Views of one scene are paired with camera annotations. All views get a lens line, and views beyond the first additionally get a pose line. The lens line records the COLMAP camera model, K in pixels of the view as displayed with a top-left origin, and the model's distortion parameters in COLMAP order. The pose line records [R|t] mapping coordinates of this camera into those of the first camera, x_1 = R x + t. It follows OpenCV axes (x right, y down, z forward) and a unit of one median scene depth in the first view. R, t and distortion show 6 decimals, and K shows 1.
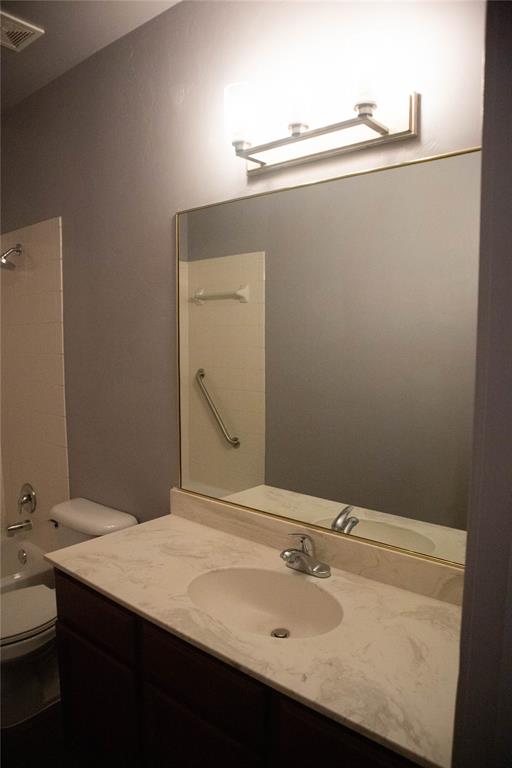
lens RADIAL K [[566.5, 0, 256.0], [0, 566.5, 384.0], [0, 0, 1]] dist [-0.110447, 0.096033]
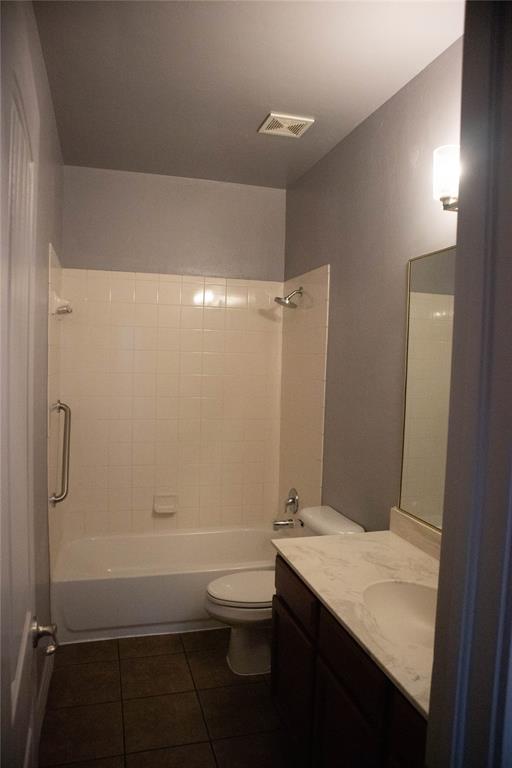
lens RADIAL K [[566.5, 0, 256.0], [0, 566.5, 384.0], [0, 0, 1]] dist [-0.110447, 0.096033]
pose [[0.838929, 0.057158, -0.541231, 0.217202], [-0.085862, 0.995916, -0.027913, -0.001057], [0.537425, 0.069888, 0.840411, -0.086191]]
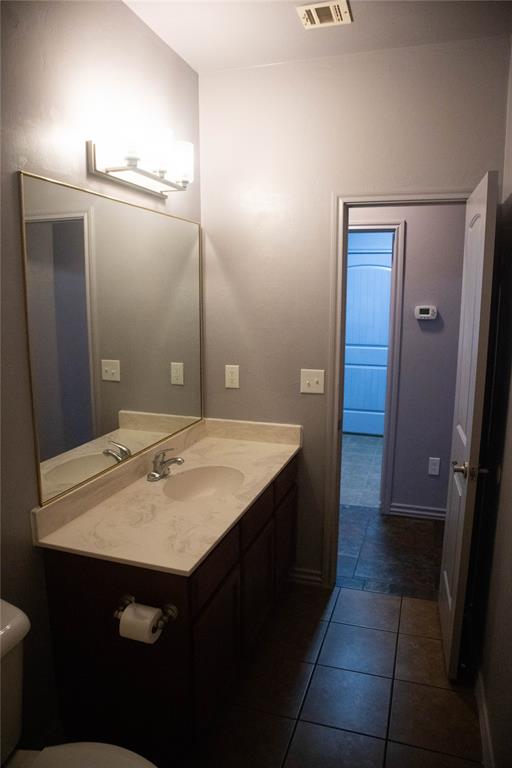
lens RADIAL K [[522.1, 0, 256.0], [0, 522.1, 384.0], [0, 0, 1]] dist [-0.082514, -0.000143]
pose [[-0.403159, -0.140354, 0.904303, -0.977546], [0.090184, 0.977265, 0.191884, -0.114197], [-0.910676, 0.158913, -0.381335, 1.014061]]
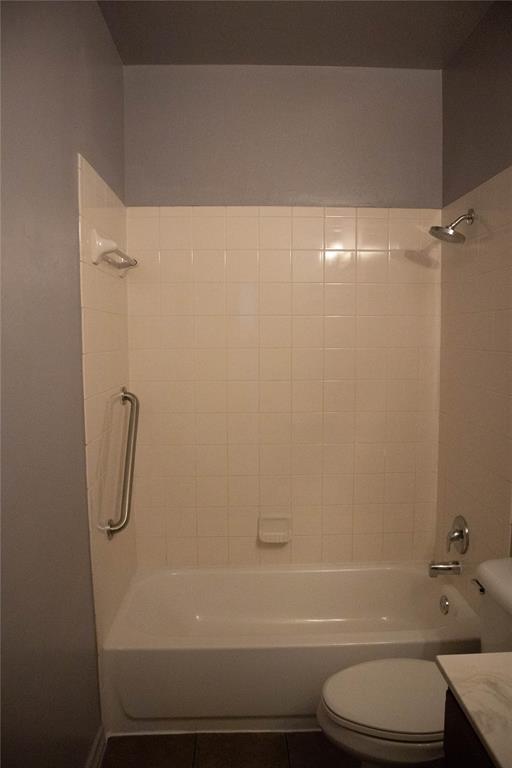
lens RADIAL K [[566.5, 0, 256.0], [0, 566.5, 384.0], [0, 0, 1]] dist [-0.110447, 0.096033]
pose [[0.680010, 0.068382, -0.730007, -0.065483], [-0.072413, 0.997037, 0.025943, -0.009093], [0.729618, 0.035221, 0.682947, 0.341923]]
